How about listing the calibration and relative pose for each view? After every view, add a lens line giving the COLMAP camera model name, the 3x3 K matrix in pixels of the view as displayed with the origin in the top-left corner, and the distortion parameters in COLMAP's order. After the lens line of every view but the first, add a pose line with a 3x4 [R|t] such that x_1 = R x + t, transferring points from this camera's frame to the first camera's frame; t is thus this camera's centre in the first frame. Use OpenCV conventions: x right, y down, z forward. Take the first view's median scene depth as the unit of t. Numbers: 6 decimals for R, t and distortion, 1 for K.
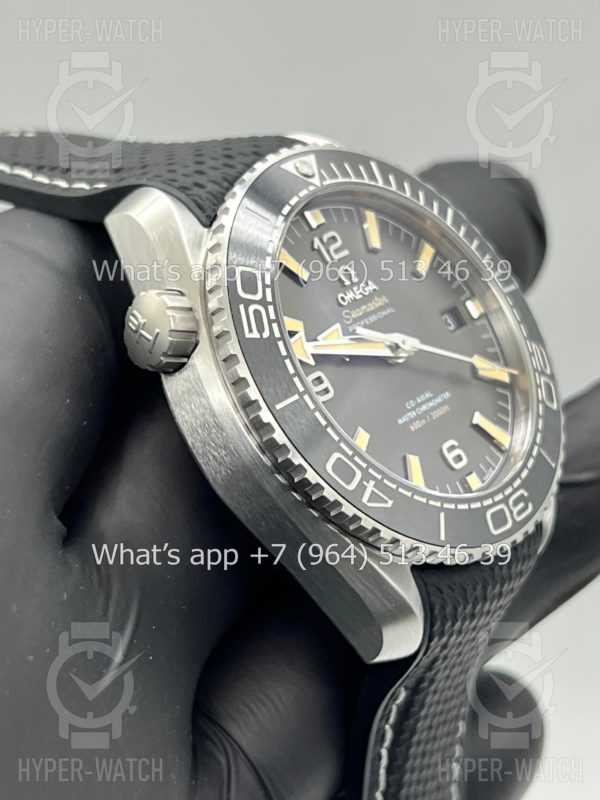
lens RADIAL K [[1887.6, 0, 302.9], [0, 1887.6, 400.0], [0, 0, 1]] dist [0.152685, 0.000000]
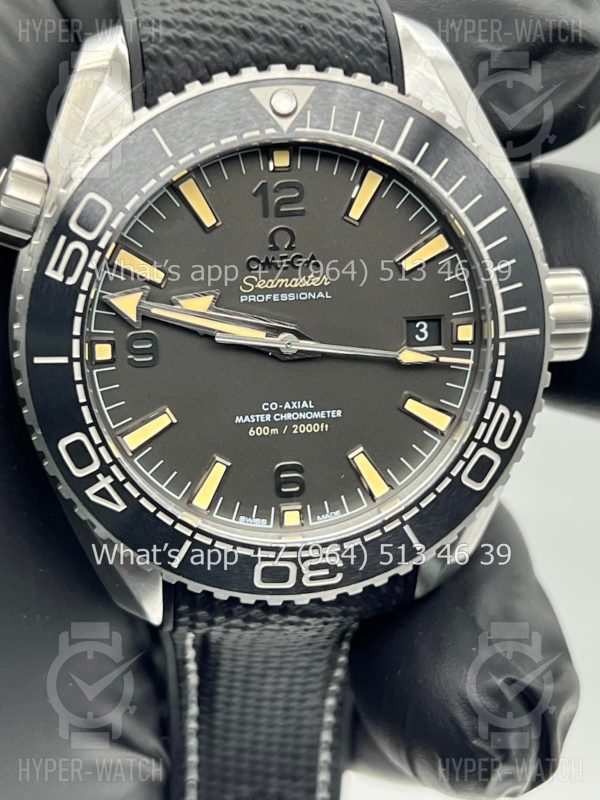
lens RADIAL K [[1887.6, 0, 294.5], [0, 1887.6, 391.5], [0, 0, 1]] dist [0.152685, 0.000000]
pose [[0.706516, 0.573451, -0.414716, 0.417704], [-0.342090, 0.789731, 0.509215, -0.444980], [0.619523, -0.217898, 0.754130, 0.362362]]
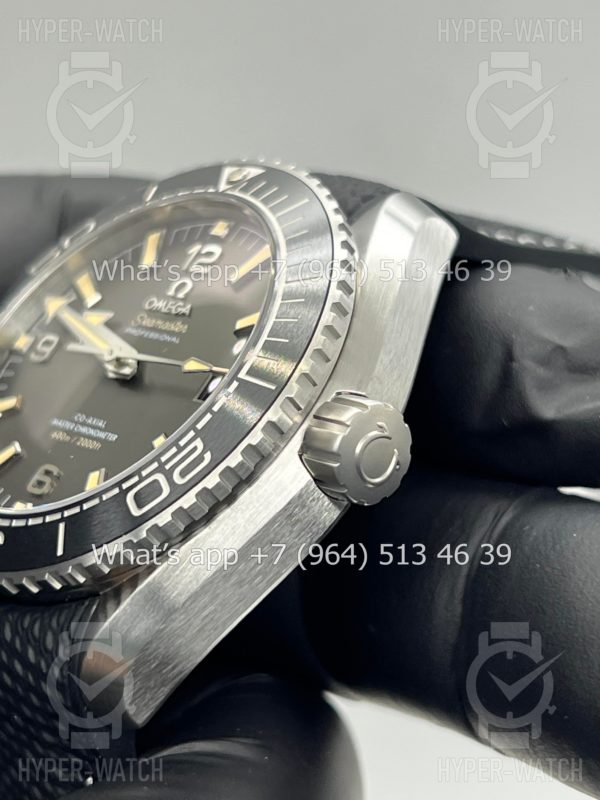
lens RADIAL K [[1887.6, 0, 300.3], [0, 1887.6, 398.8], [0, 0, 1]] dist [0.152685, 0.000000]
pose [[-0.190700, 0.117292, -0.974616, 0.876135], [-0.446243, 0.873964, 0.192494, -0.215805], [0.874357, 0.471624, -0.114325, 1.184912]]
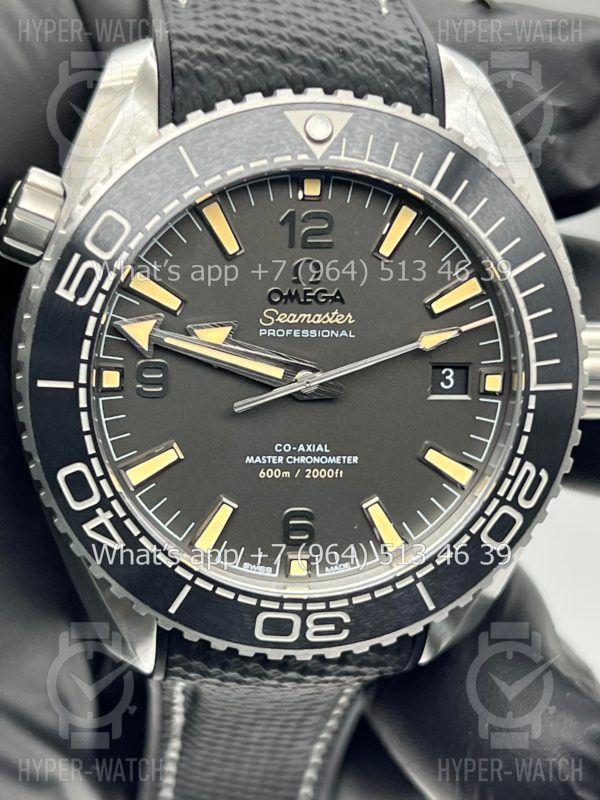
lens RADIAL K [[1887.6, 0, 297.3], [0, 1887.6, 391.9], [0, 0, 1]] dist [0.152685, 0.000000]
pose [[0.674371, 0.603829, -0.424987, 0.391847], [-0.394275, 0.781105, 0.484171, -0.412387], [0.624317, -0.158949, 0.764829, 0.388846]]
